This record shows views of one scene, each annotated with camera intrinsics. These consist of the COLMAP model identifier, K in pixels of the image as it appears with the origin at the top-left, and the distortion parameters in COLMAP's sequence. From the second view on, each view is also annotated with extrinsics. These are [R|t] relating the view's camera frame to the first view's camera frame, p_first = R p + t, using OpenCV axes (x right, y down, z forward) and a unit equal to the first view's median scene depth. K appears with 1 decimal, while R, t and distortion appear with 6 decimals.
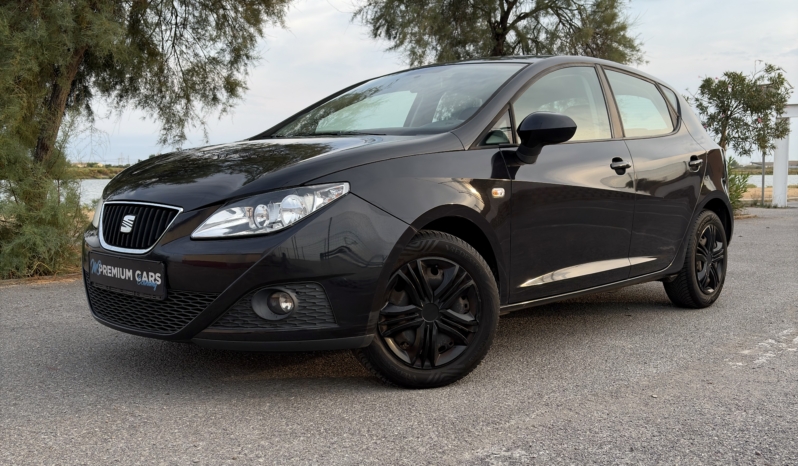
lens RADIAL K [[851.4, 0, 399.0], [0, 851.4, 233.0], [0, 0, 1]] dist [0.043873, -0.025773]
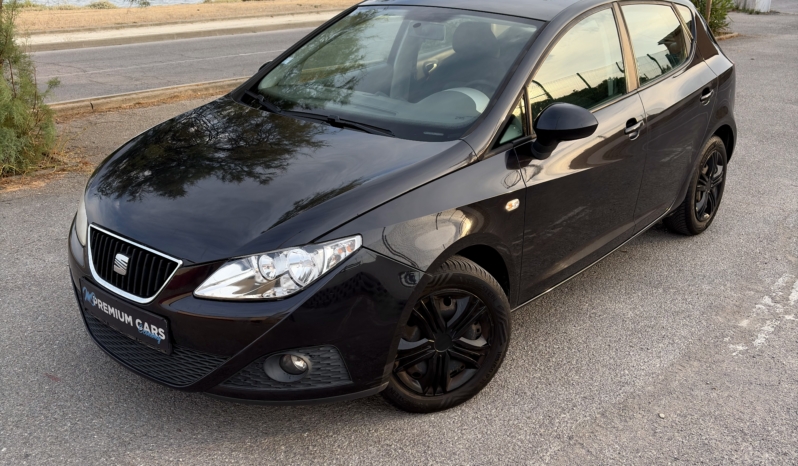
lens RADIAL K [[851.1, 0, 398.0], [0, 851.1, 245.4], [0, 0, 1]] dist [0.031653, 0.013524]
pose [[0.998969, -0.015688, 0.042591, -0.054592], [0.002808, 0.957930, 0.286988, -0.295332], [-0.045301, -0.286573, 0.956987, 0.099847]]
